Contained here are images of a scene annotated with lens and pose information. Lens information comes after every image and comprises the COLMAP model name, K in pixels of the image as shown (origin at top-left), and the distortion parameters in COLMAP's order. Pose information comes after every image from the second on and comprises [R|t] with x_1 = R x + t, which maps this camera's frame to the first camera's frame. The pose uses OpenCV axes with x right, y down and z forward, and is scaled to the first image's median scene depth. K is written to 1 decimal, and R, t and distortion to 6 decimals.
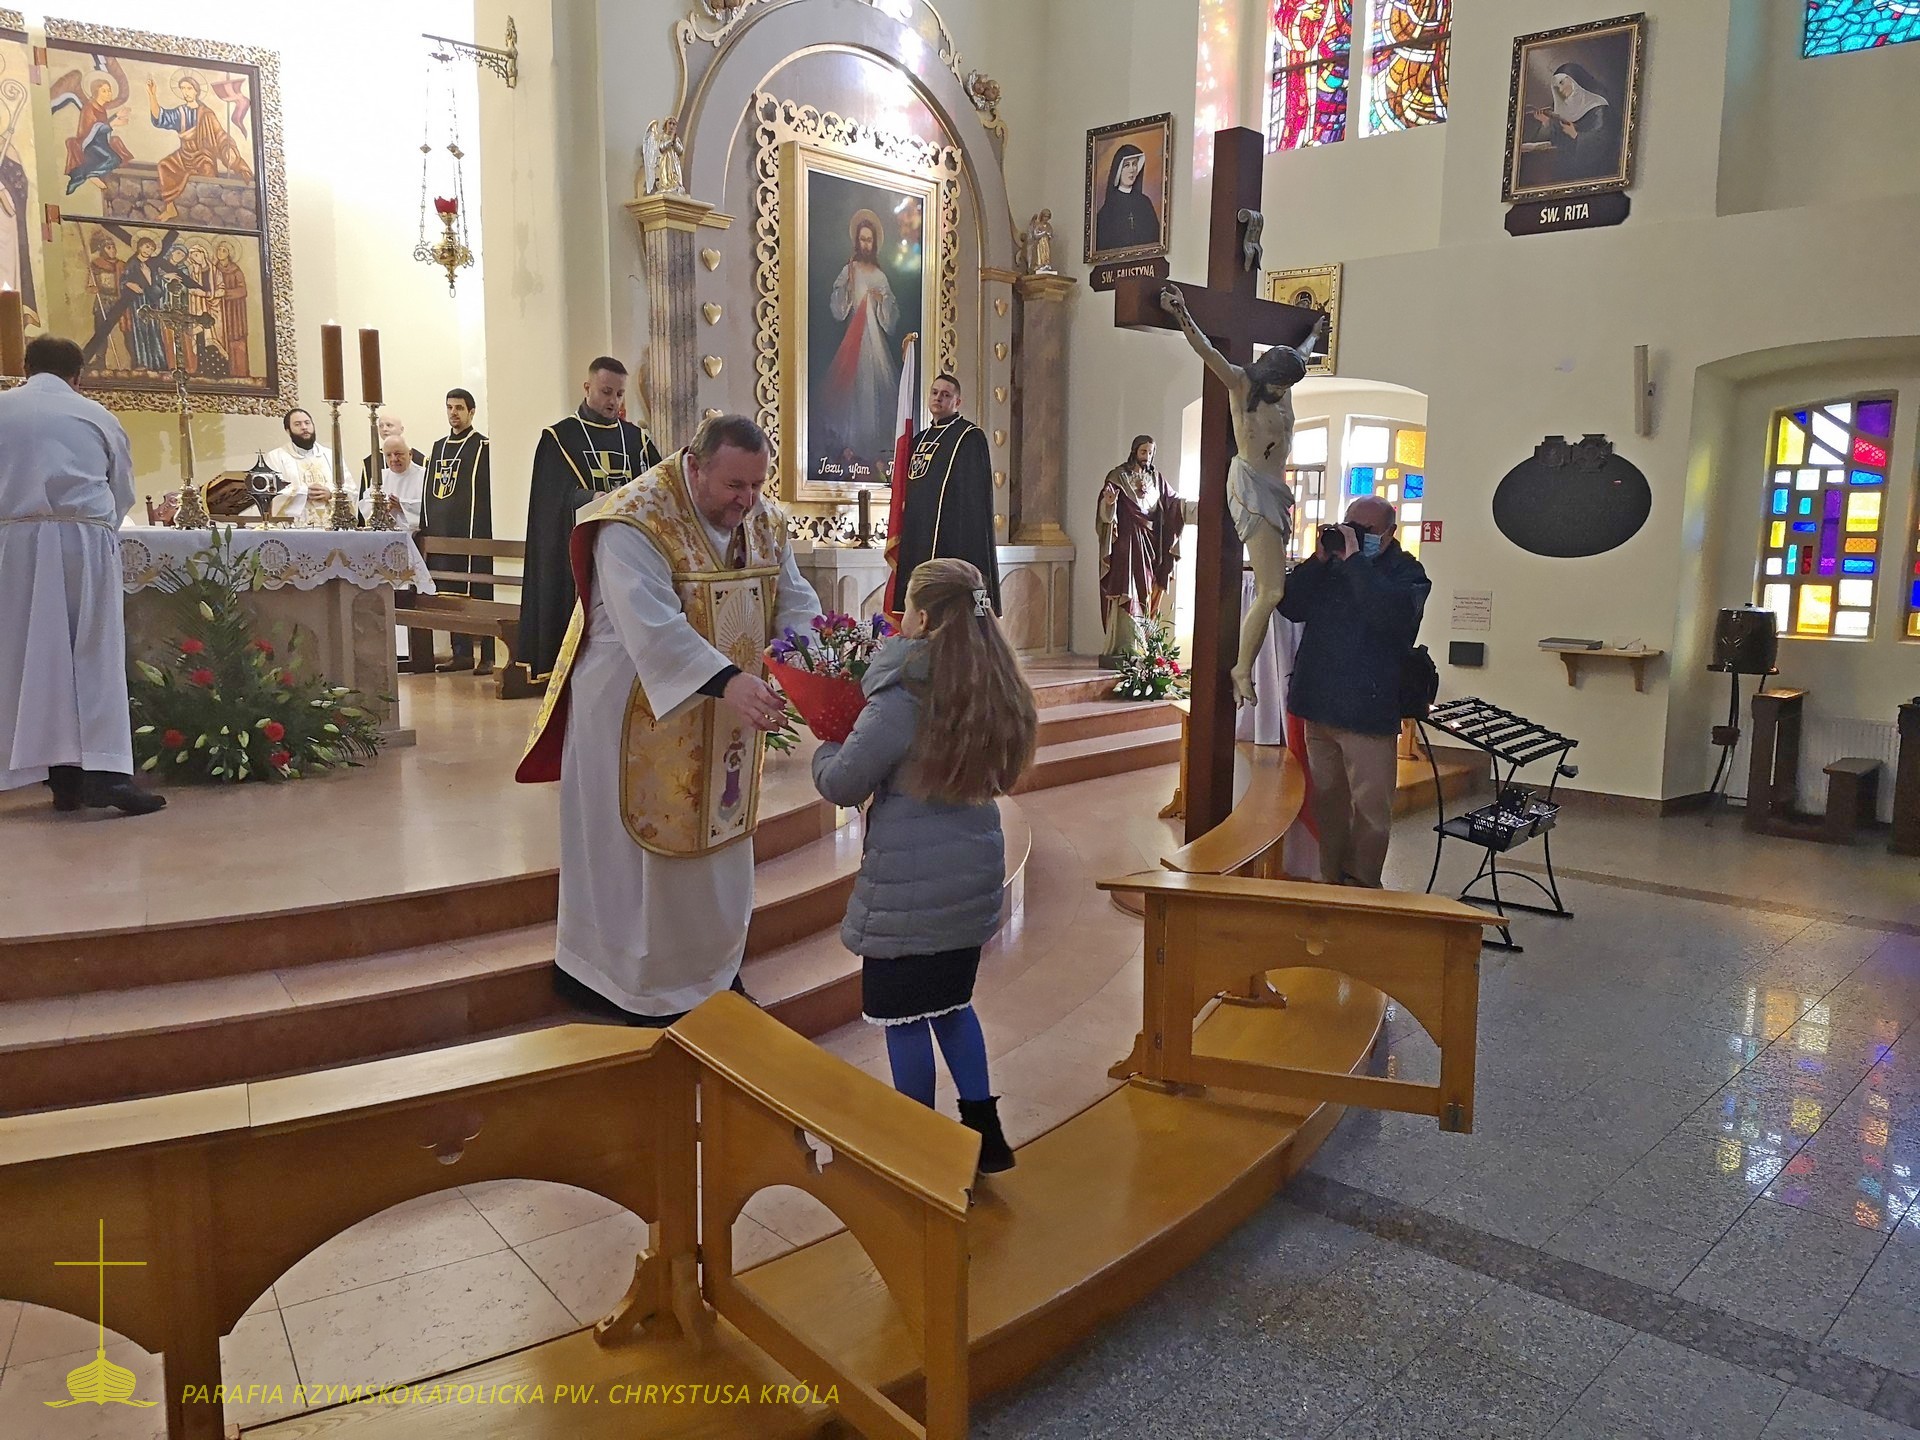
lens RADIAL K [[1481.5, 0, 956.9], [0, 1481.5, 723.8], [0, 0, 1]] dist [0.113358, -0.138298]
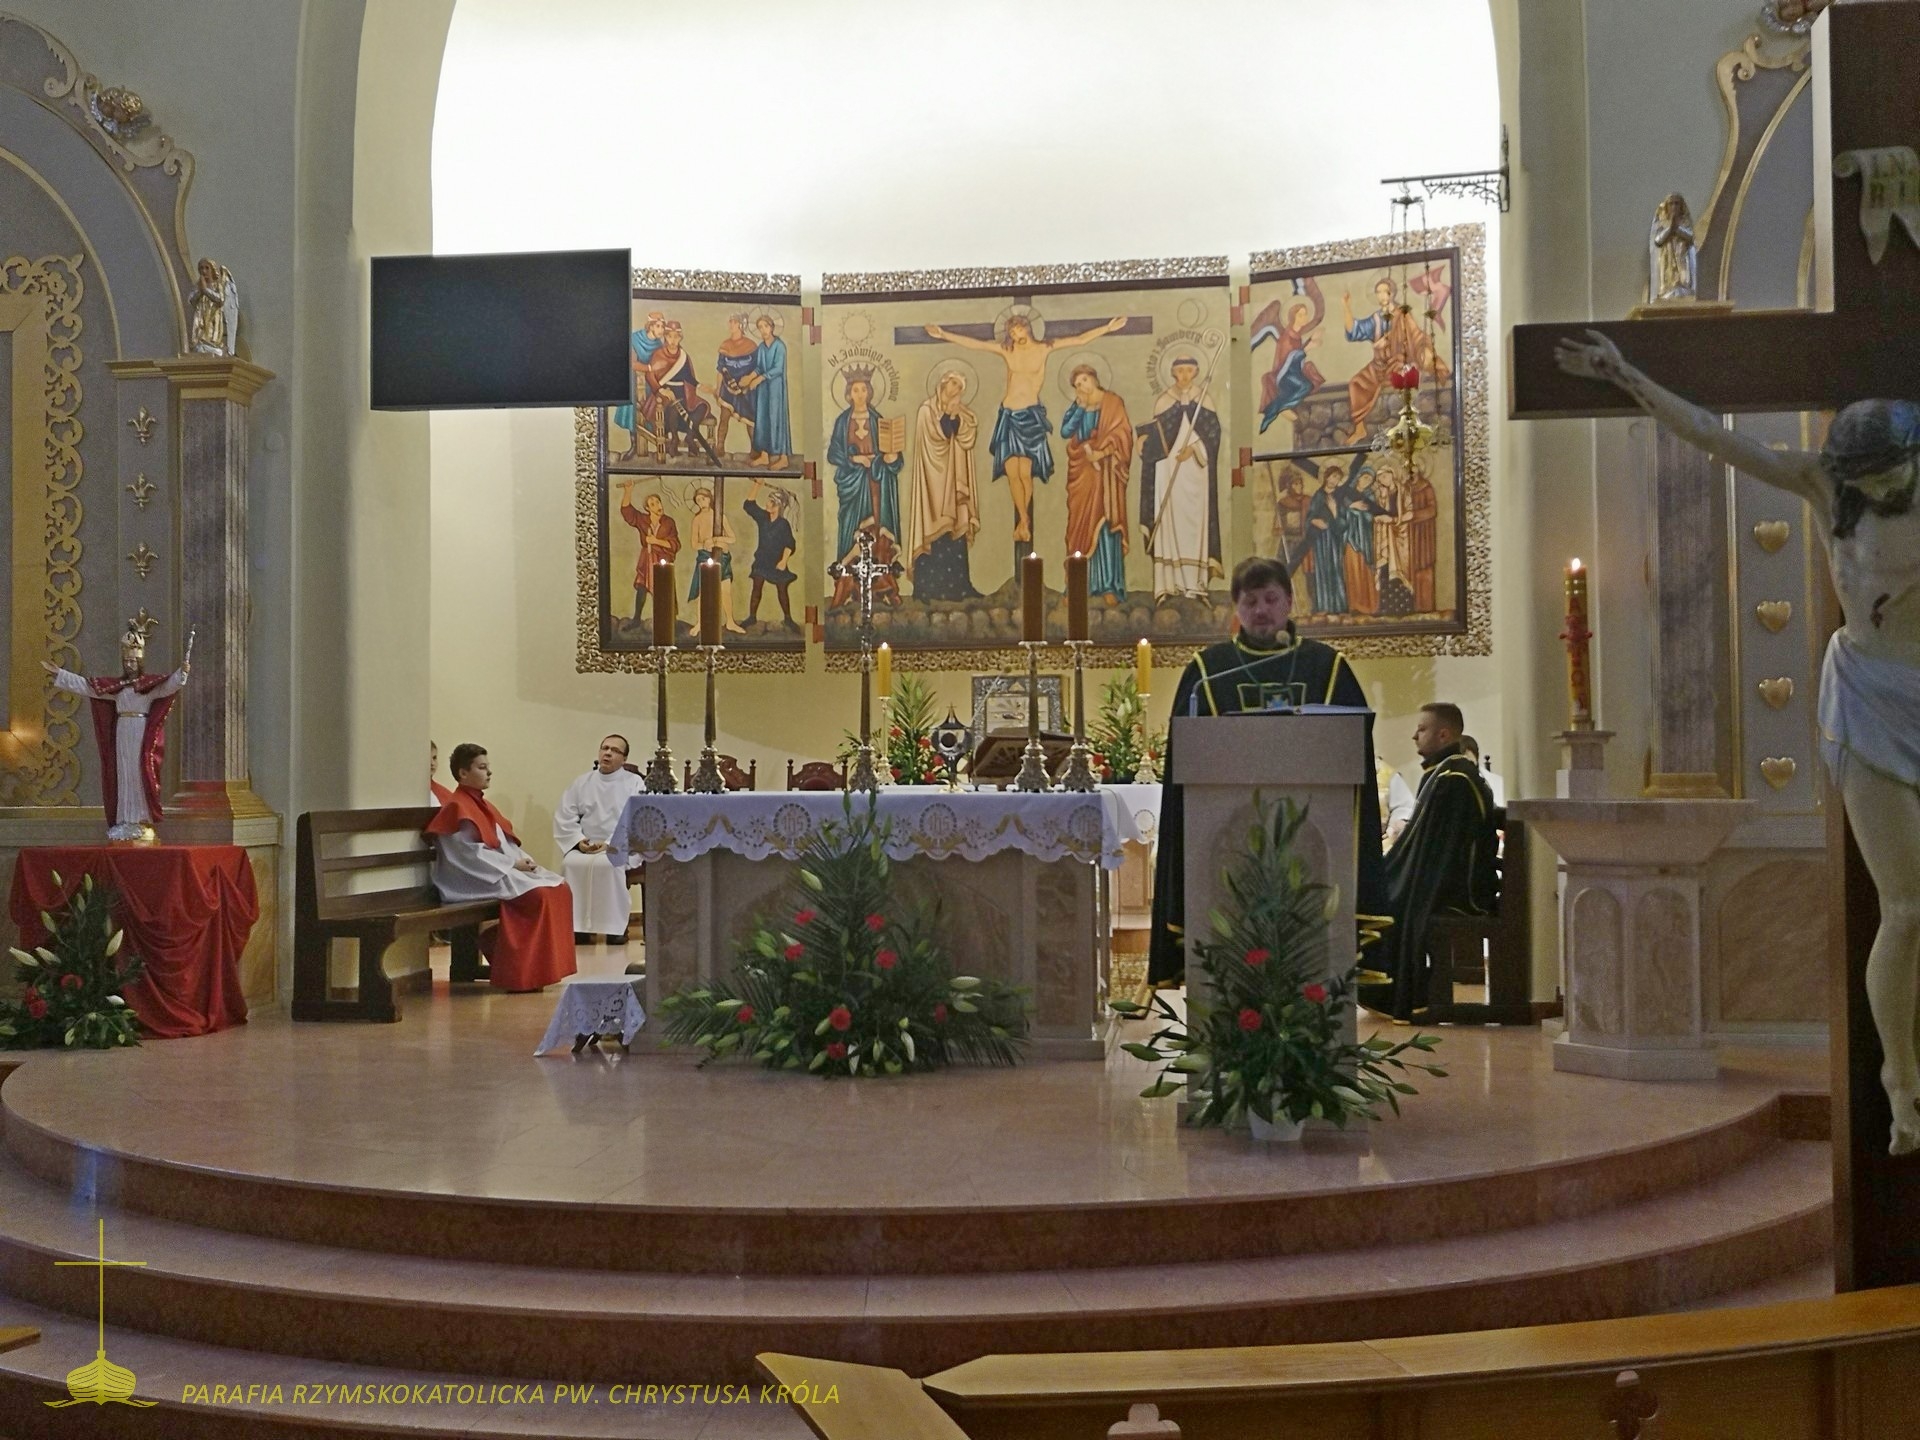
lens RADIAL K [[1984.5, 0, 945.7], [0, 1984.5, 718.2], [0, 0, 1]] dist [0.124720, -0.329325]
pose [[0.556176, -0.037271, -0.830229, 0.340216], [-0.102859, 0.988226, -0.113270, -0.026650], [0.824675, 0.148394, 0.545793, 0.239099]]
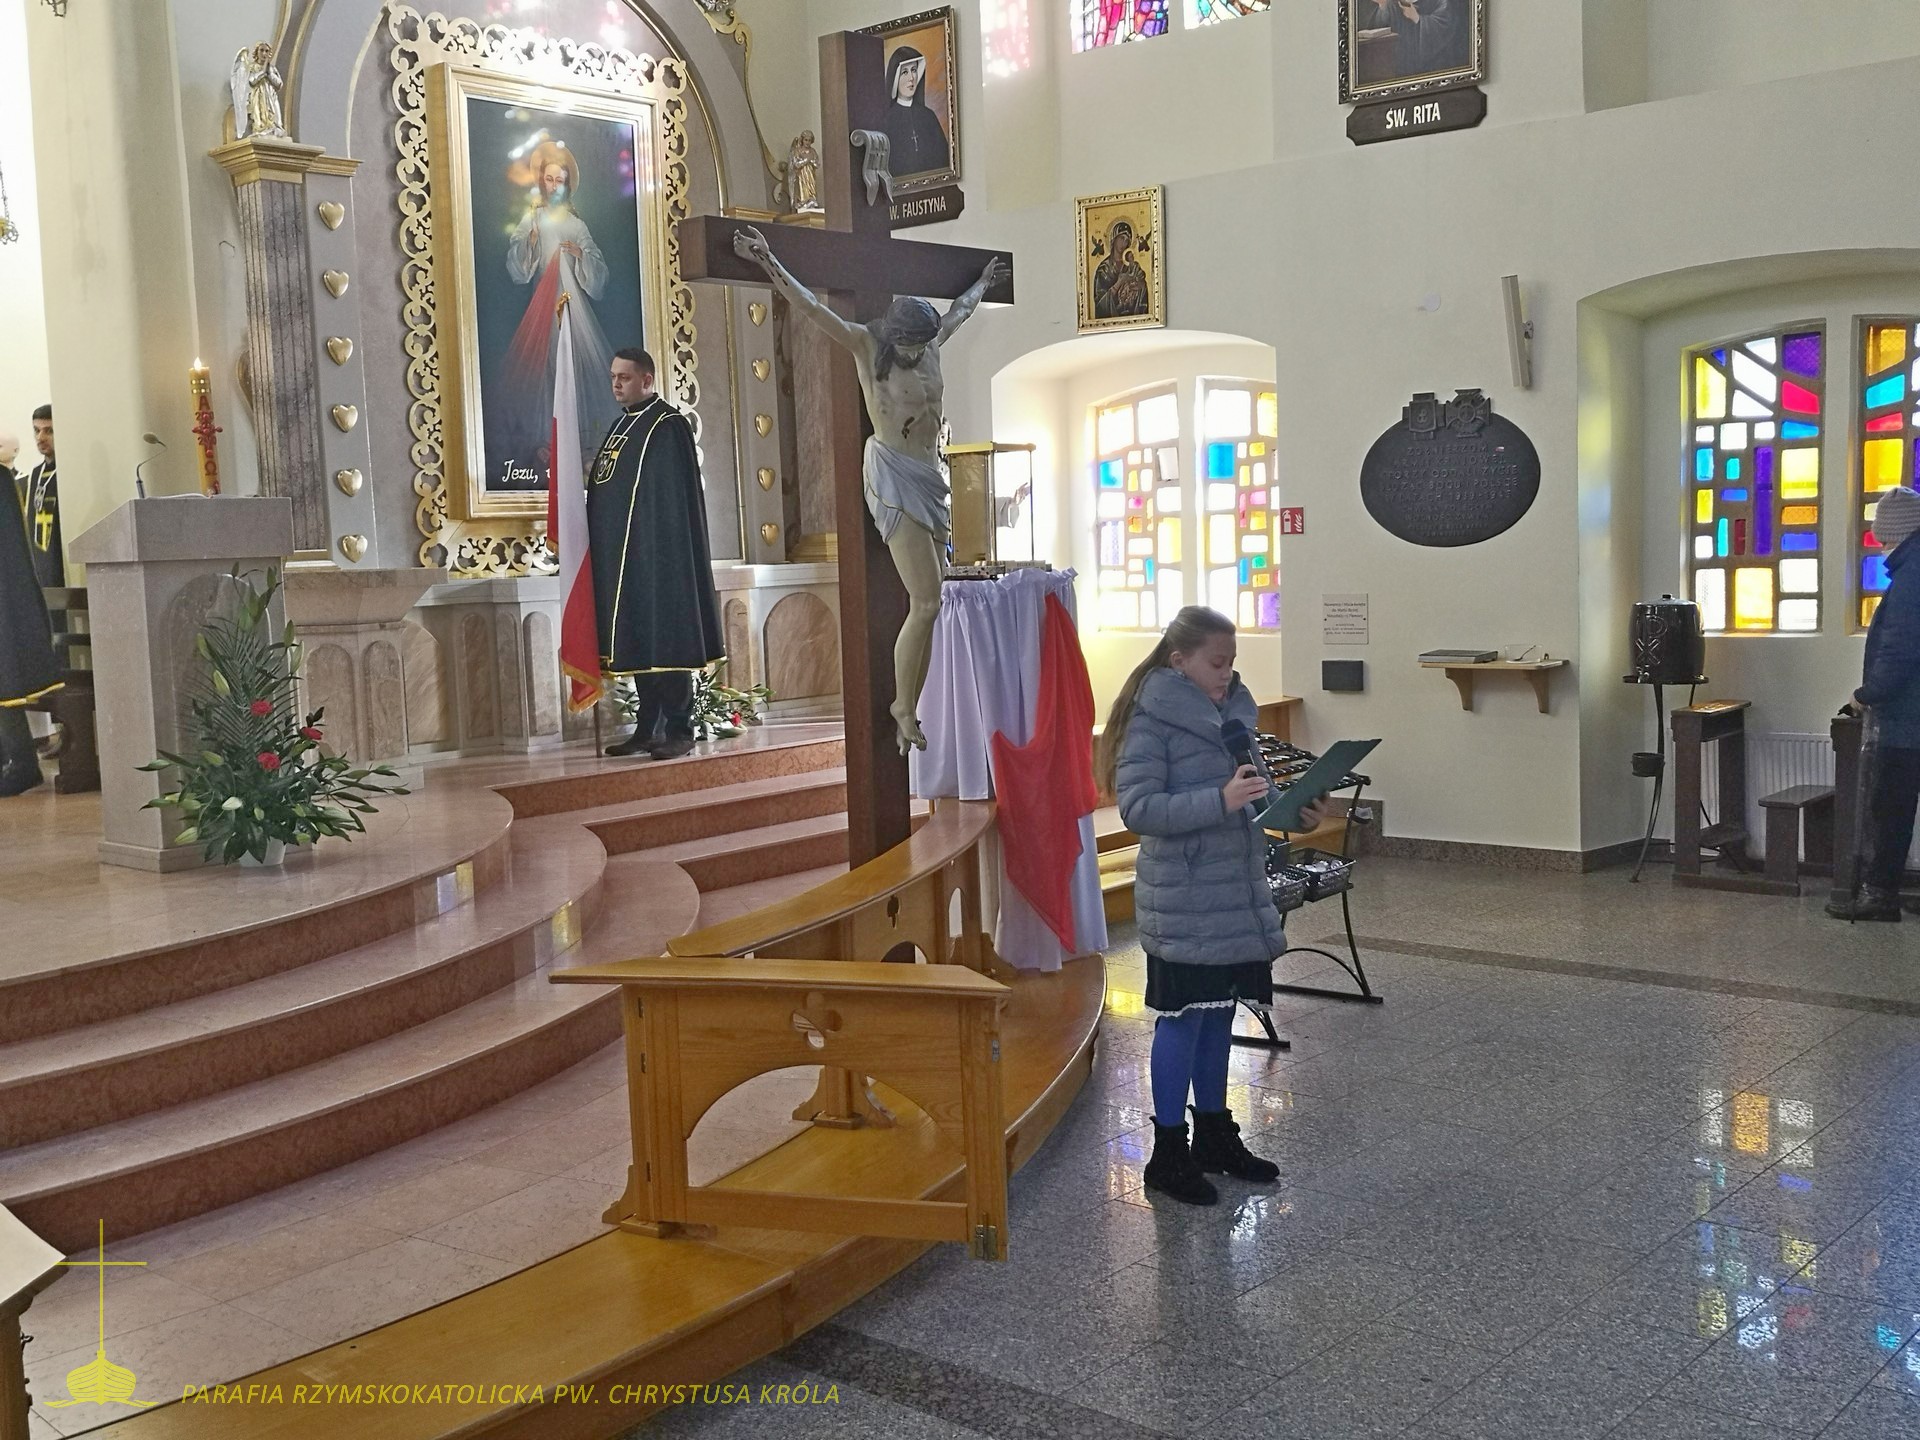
lens RADIAL K [[2010.7, 0, 957.3], [0, 2010.7, 716.9], [0, 0, 1]] dist [0.082271, -0.281152]
pose [[0.998706, -0.048315, 0.015894, 0.124634], [0.048996, 0.997752, -0.045730, 0.012113], [-0.013649, 0.046449, 0.998827, -0.036135]]
